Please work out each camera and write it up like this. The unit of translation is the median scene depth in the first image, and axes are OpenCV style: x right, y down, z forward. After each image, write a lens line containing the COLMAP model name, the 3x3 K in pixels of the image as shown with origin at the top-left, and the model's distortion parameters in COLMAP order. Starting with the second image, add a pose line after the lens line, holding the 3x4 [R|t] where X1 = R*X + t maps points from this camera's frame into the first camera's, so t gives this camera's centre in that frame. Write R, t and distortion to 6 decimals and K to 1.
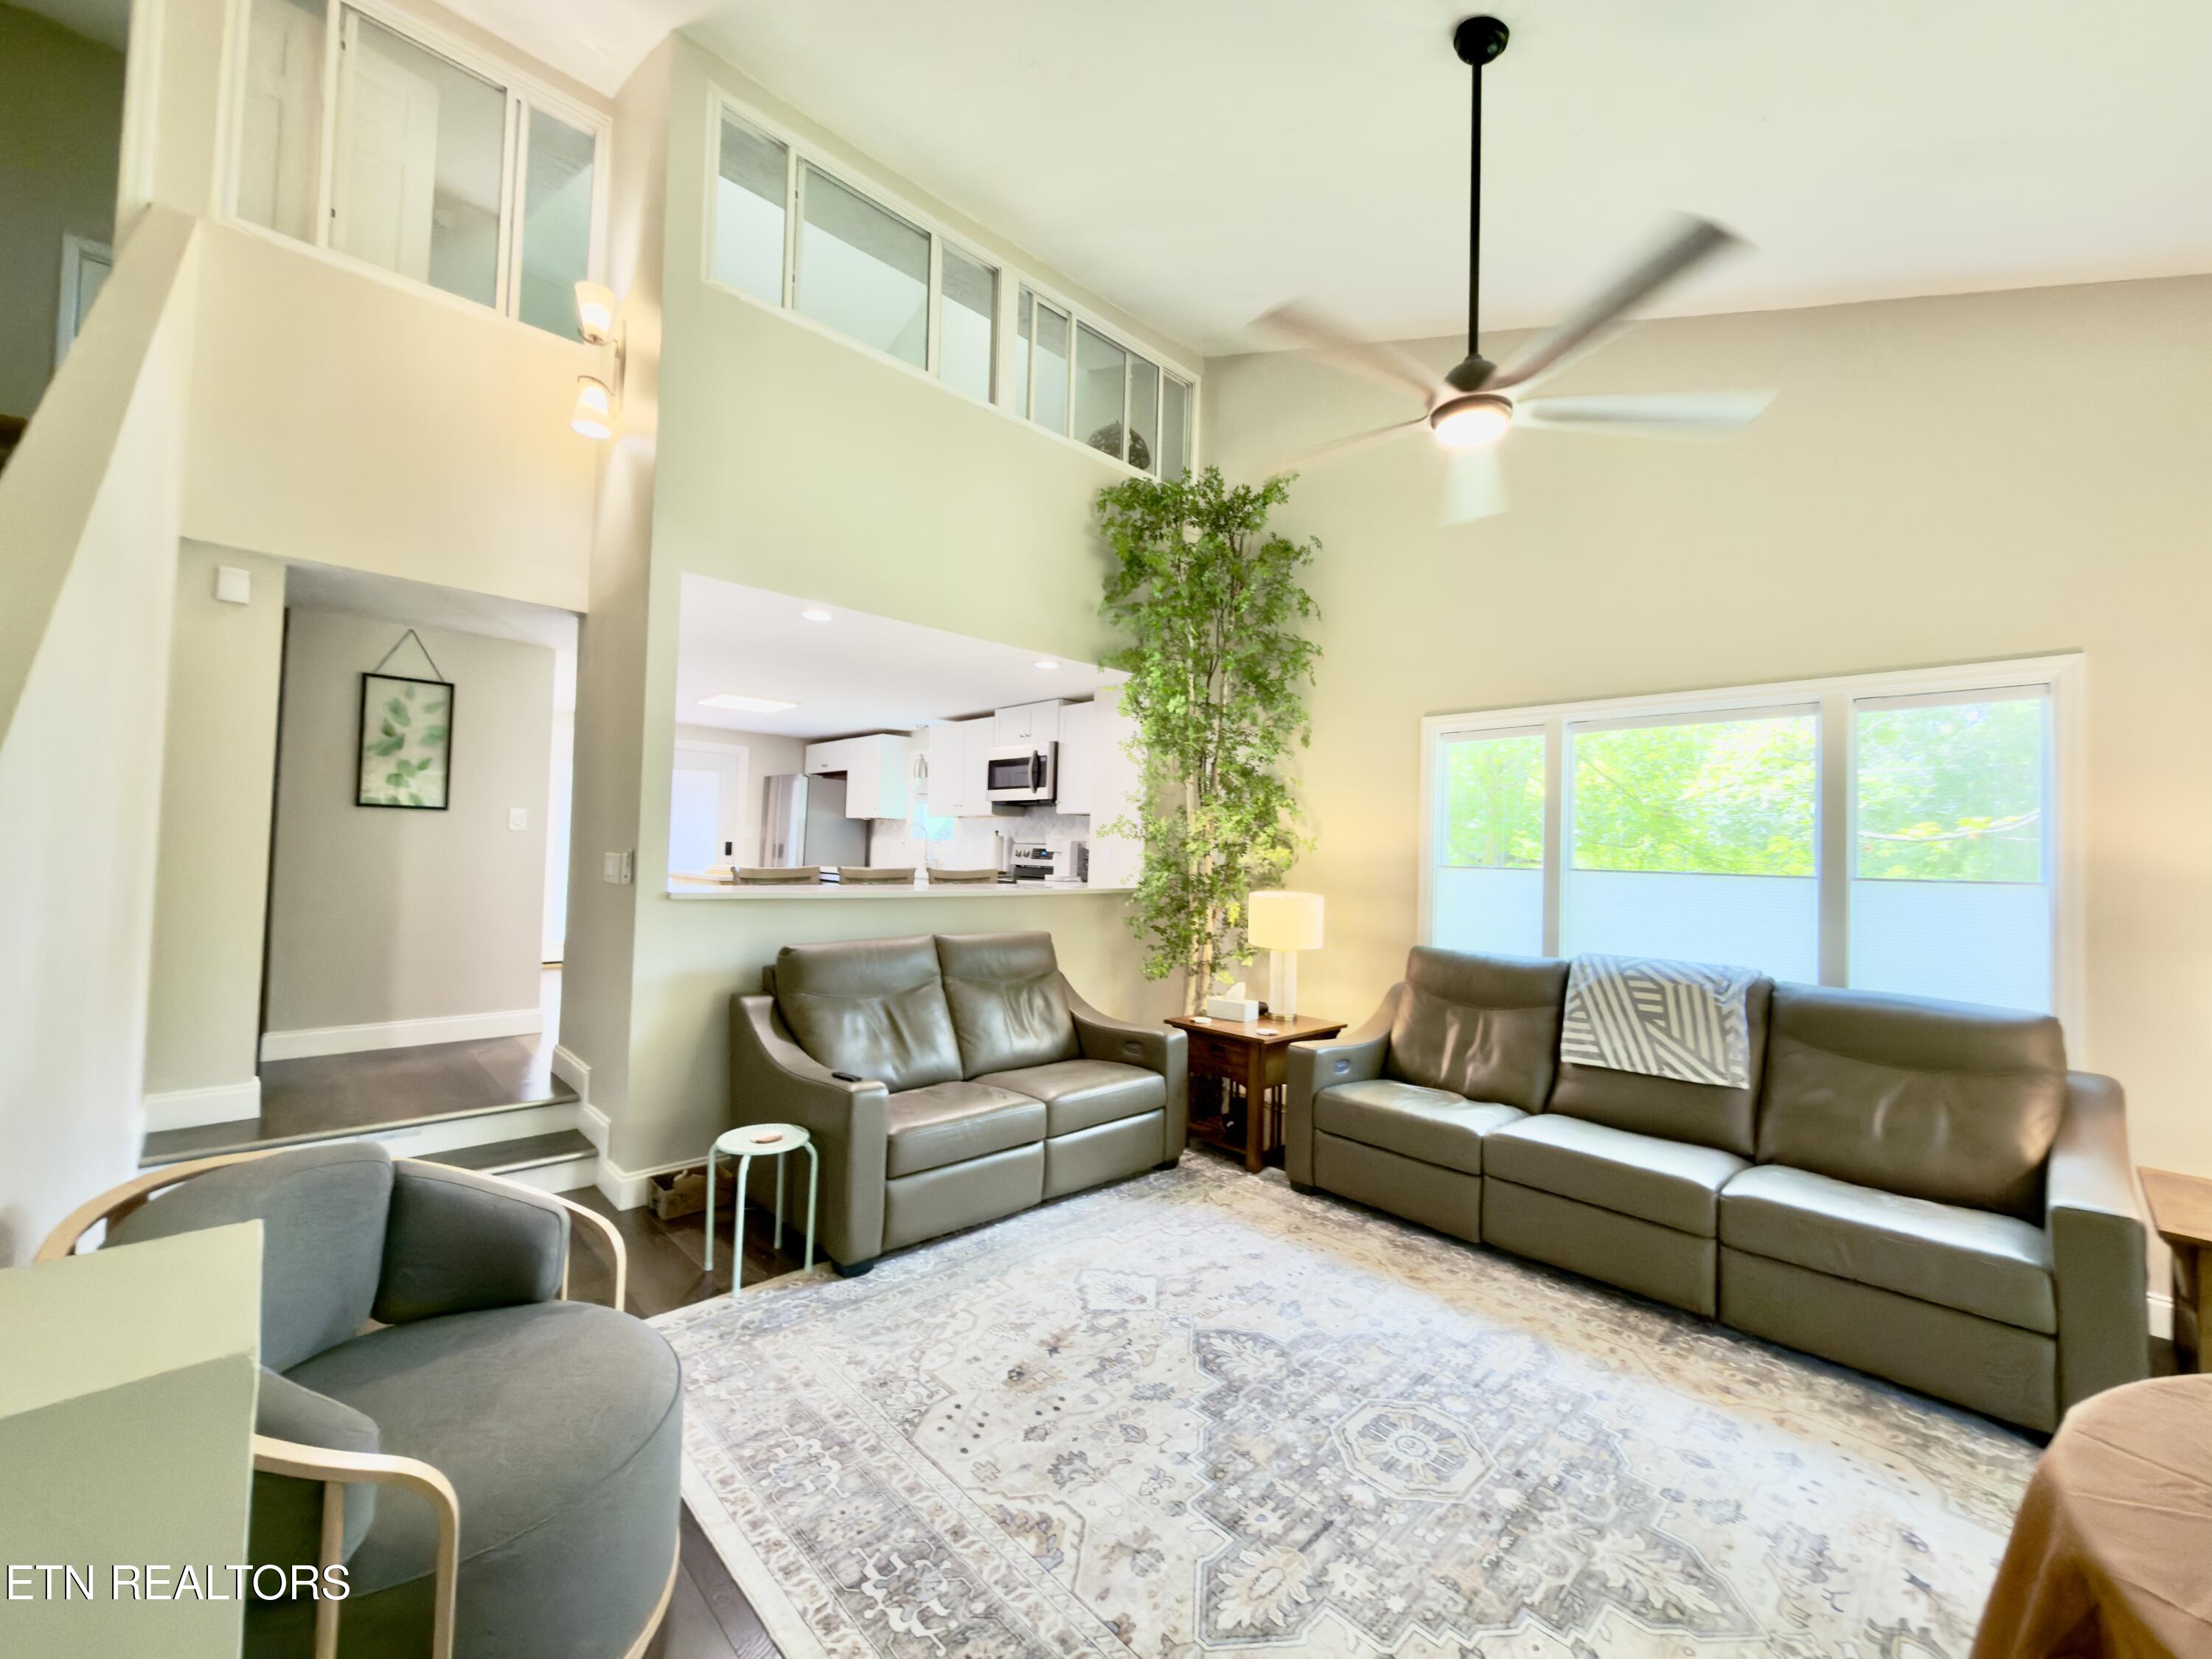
lens RADIAL K [[882.1, 0, 1106.0], [0, 882.1, 829.5], [0, 0, 1]] dist [-0.000761, -0.000134]
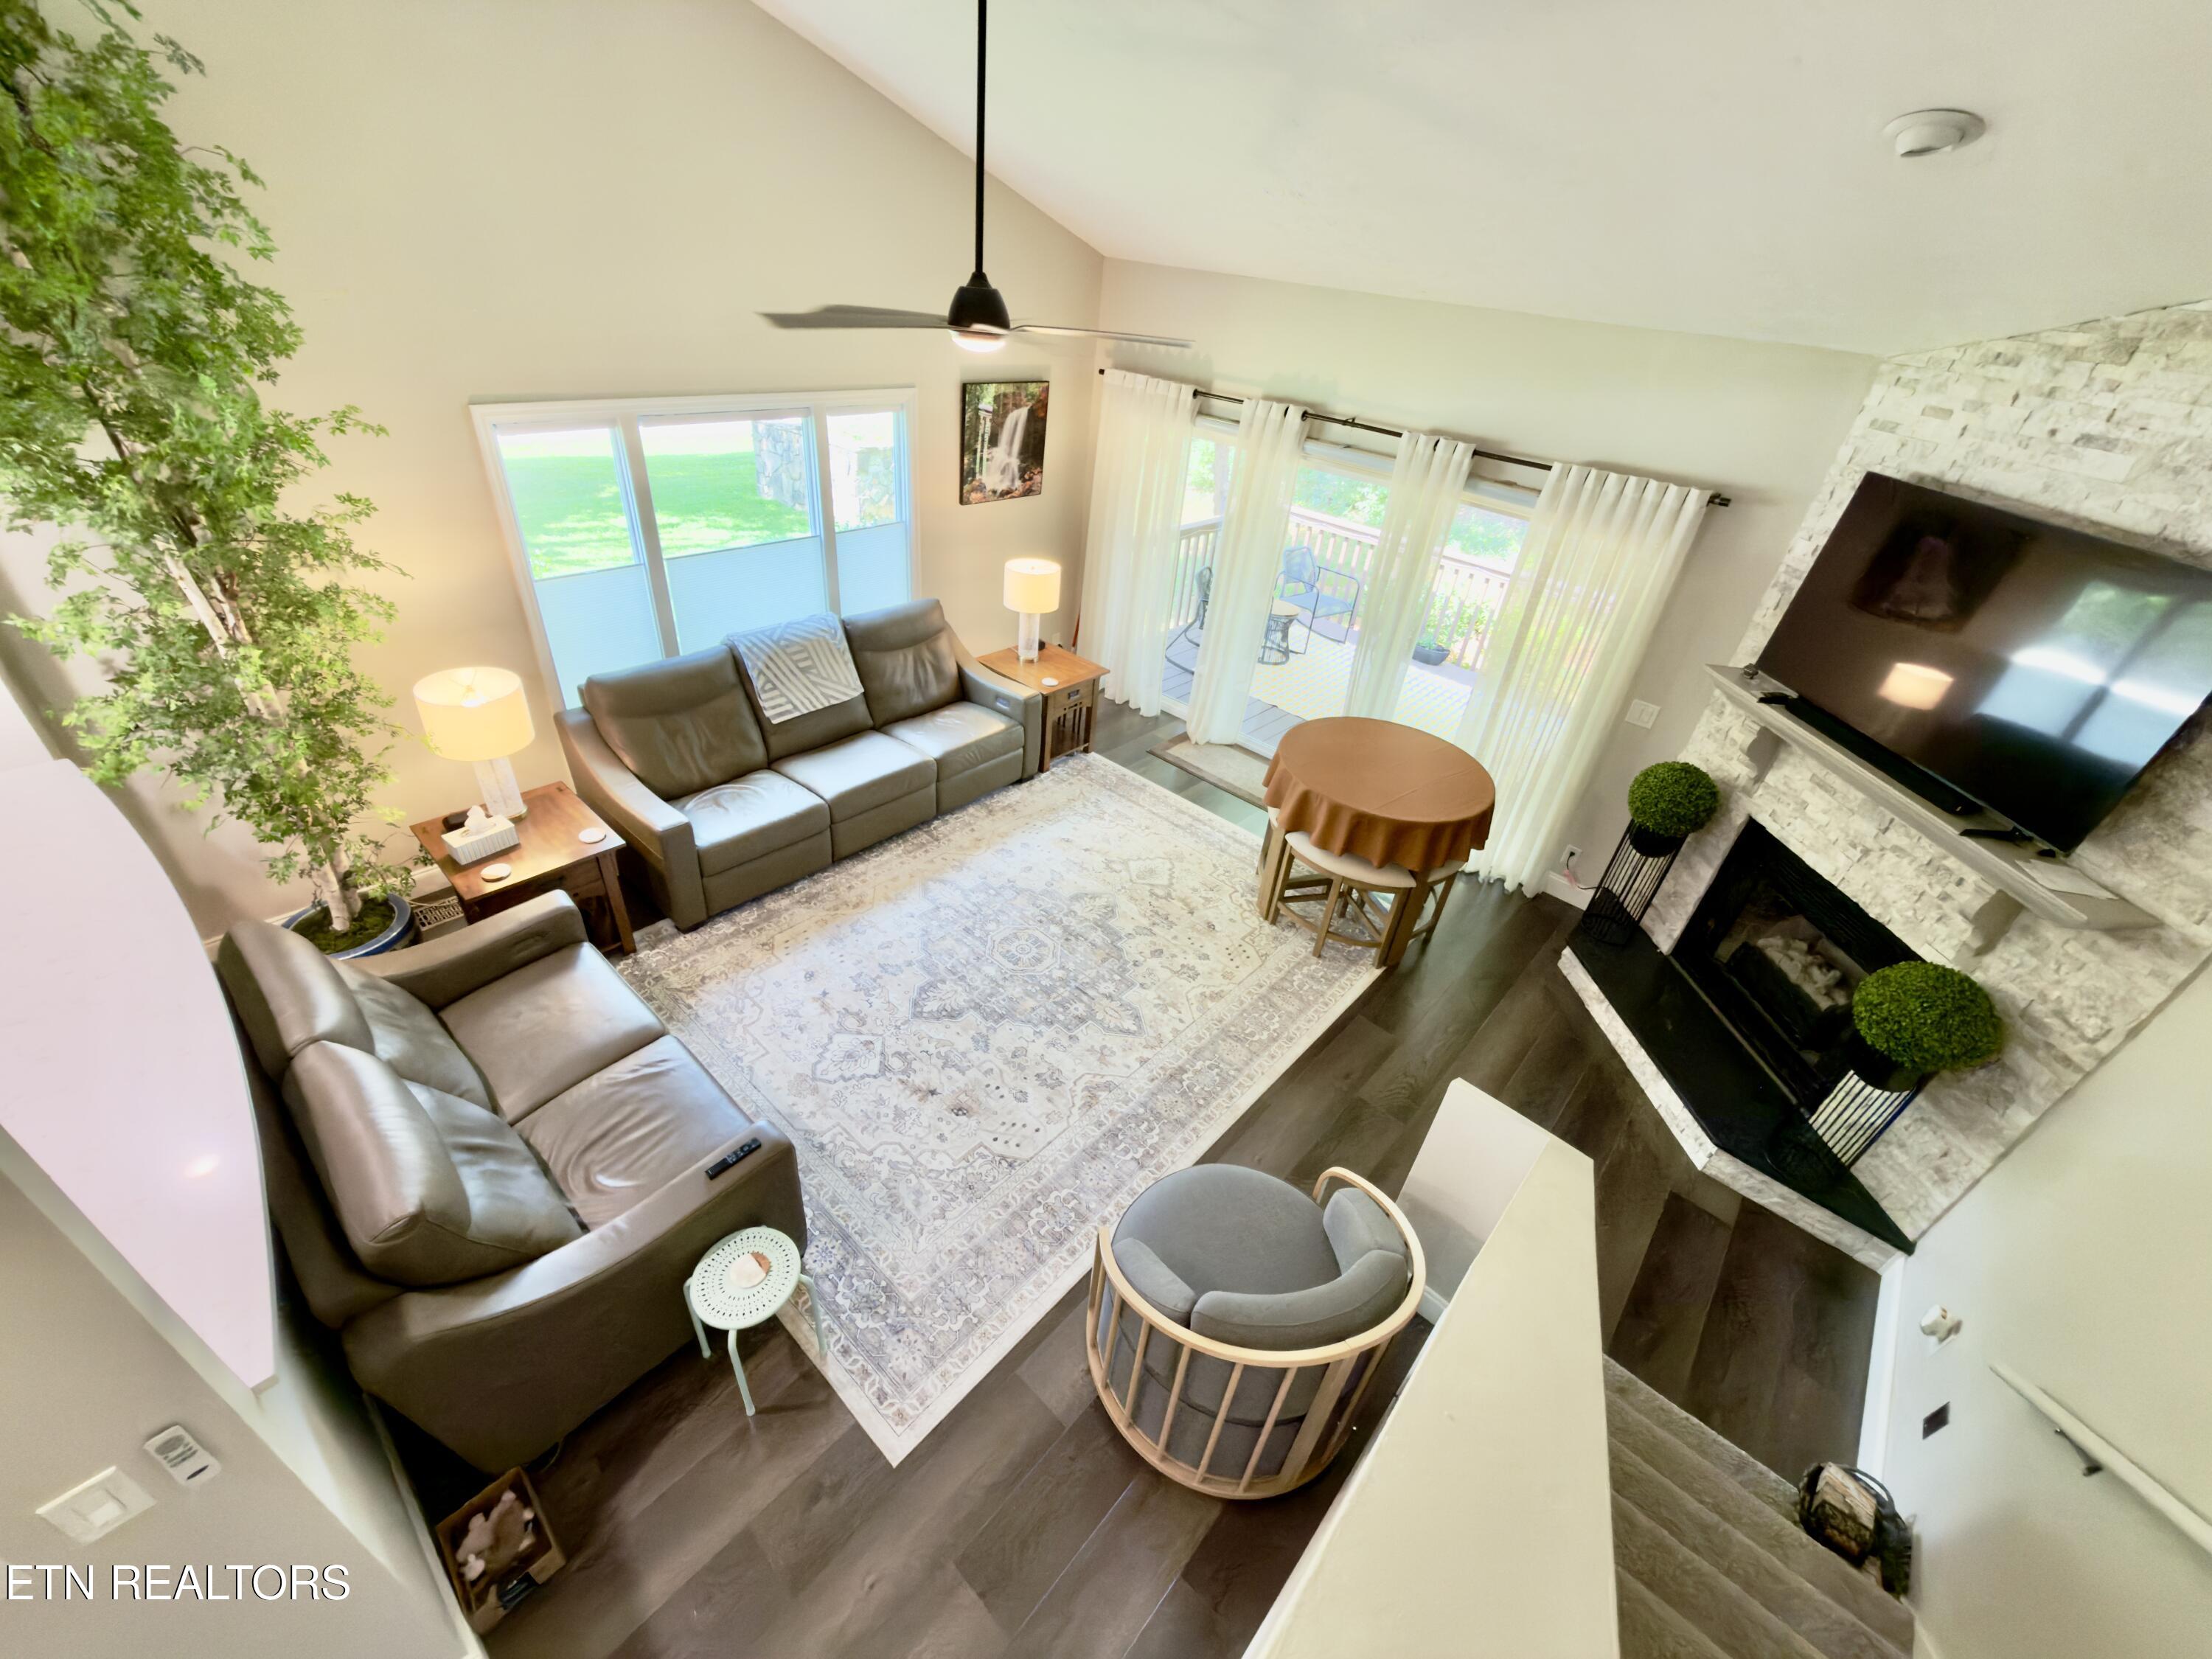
lens RADIAL K [[881.3, 0, 1101.7], [0, 881.3, 826.6], [0, 0, 1]] dist [0.002386, 0.000114]
pose [[-0.068415, -0.579348, 0.812204, -0.803496], [-0.122564, 0.812826, 0.569467, -0.500337], [-0.990100, -0.060587, -0.126617, 0.748984]]
